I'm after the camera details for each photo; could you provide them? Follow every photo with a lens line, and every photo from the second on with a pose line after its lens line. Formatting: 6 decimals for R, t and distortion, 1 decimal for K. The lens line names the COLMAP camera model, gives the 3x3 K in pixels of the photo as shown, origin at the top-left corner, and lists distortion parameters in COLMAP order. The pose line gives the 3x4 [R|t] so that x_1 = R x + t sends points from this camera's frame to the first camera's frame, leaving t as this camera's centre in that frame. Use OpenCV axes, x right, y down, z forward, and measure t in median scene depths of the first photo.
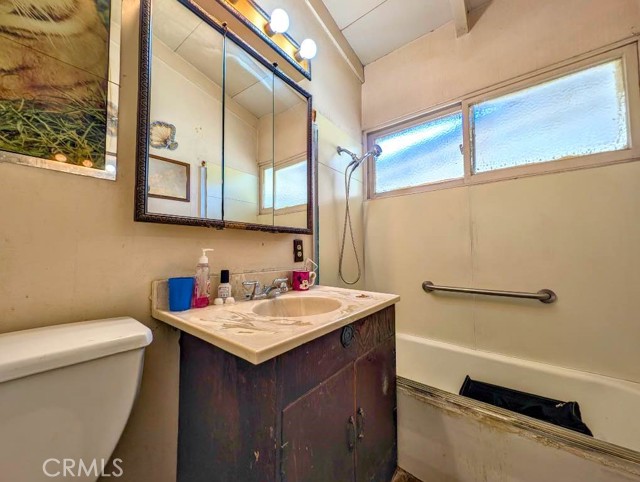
lens RADIAL K [[239.8, 0, 320.8], [0, 239.8, 243.2], [0, 0, 1]] dist [-0.000756, -0.001152]
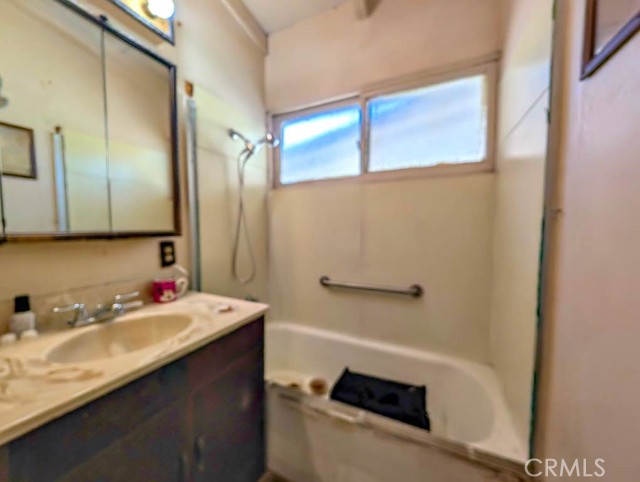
lens RADIAL K [[239.8, 0, 321.3], [0, 239.8, 242.3], [0, 0, 1]] dist [-0.000756, -0.001152]
pose [[0.975690, -0.008495, 0.218989, 0.248787], [-0.013022, 0.995236, 0.096622, -0.098572], [-0.218767, -0.097125, 0.970931, 0.040511]]
